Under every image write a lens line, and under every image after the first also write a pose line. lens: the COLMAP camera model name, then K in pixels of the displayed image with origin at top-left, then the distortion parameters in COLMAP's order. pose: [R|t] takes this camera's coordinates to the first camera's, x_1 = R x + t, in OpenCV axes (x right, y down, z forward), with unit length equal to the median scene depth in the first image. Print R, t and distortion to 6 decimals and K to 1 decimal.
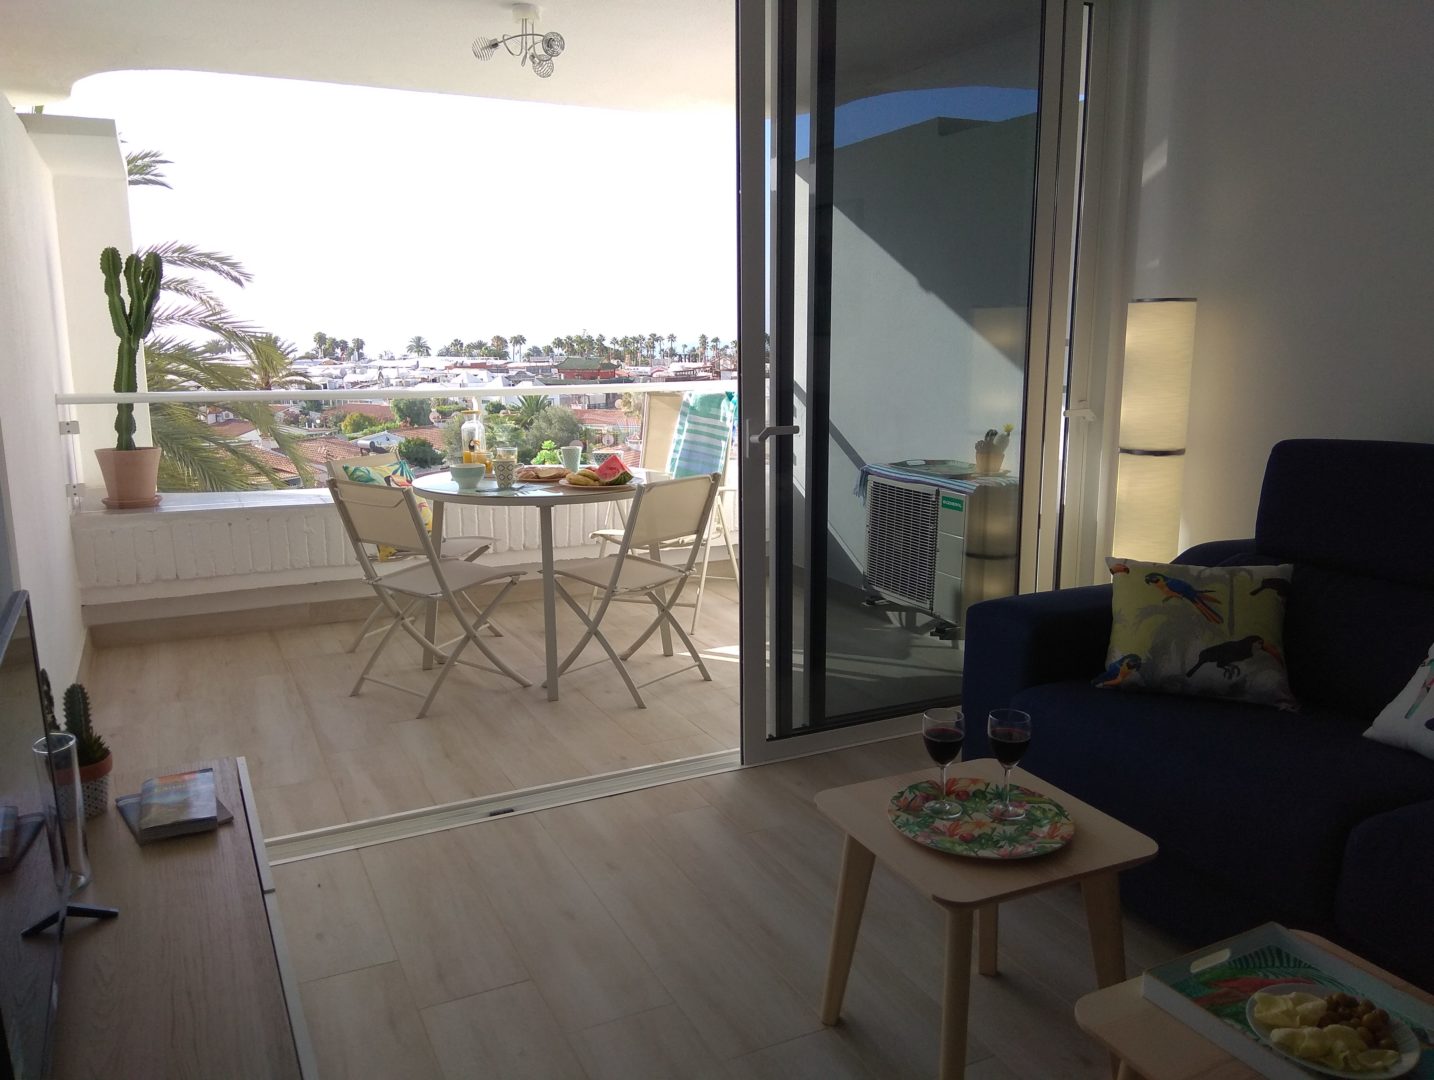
lens RADIAL K [[1106.2, 0, 721.1], [0, 1106.2, 538.7], [0, 0, 1]] dist [0.134743, -0.238276]
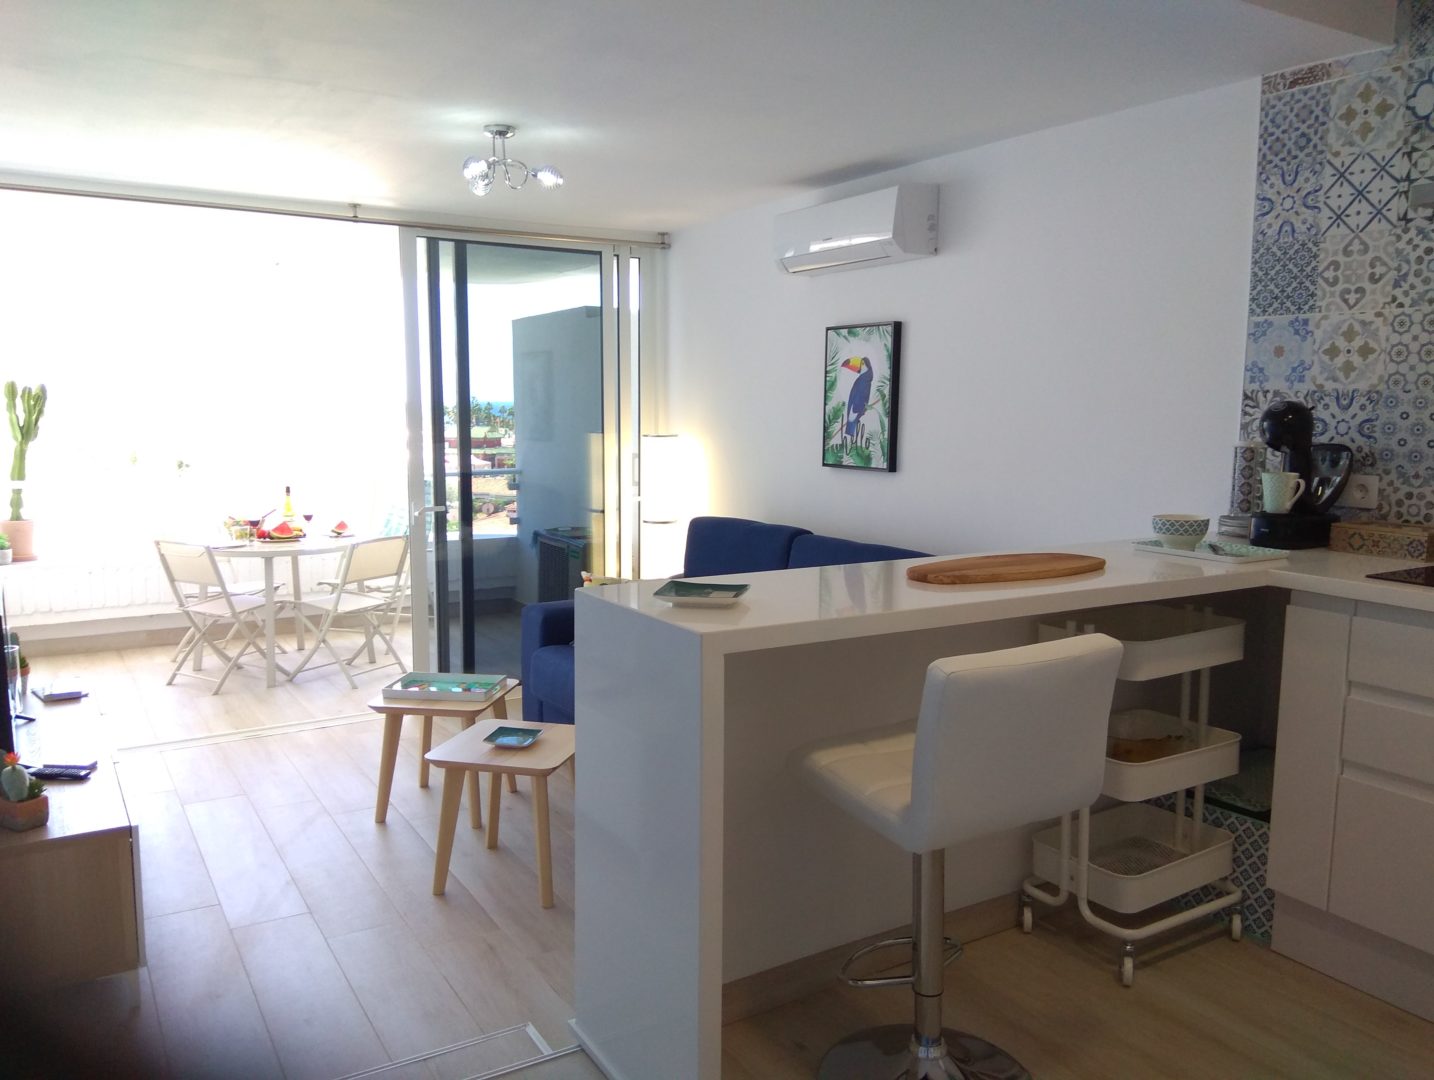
lens RADIAL K [[1119.1, 0, 716.7], [0, 1119.1, 530.9], [0, 0, 1]] dist [0.100841, -0.158819]
pose [[0.995814, 0.000313, 0.091404, 0.226604], [0.006023, 0.997596, -0.069029, 0.039997], [-0.091206, 0.069291, 0.993419, -0.516203]]
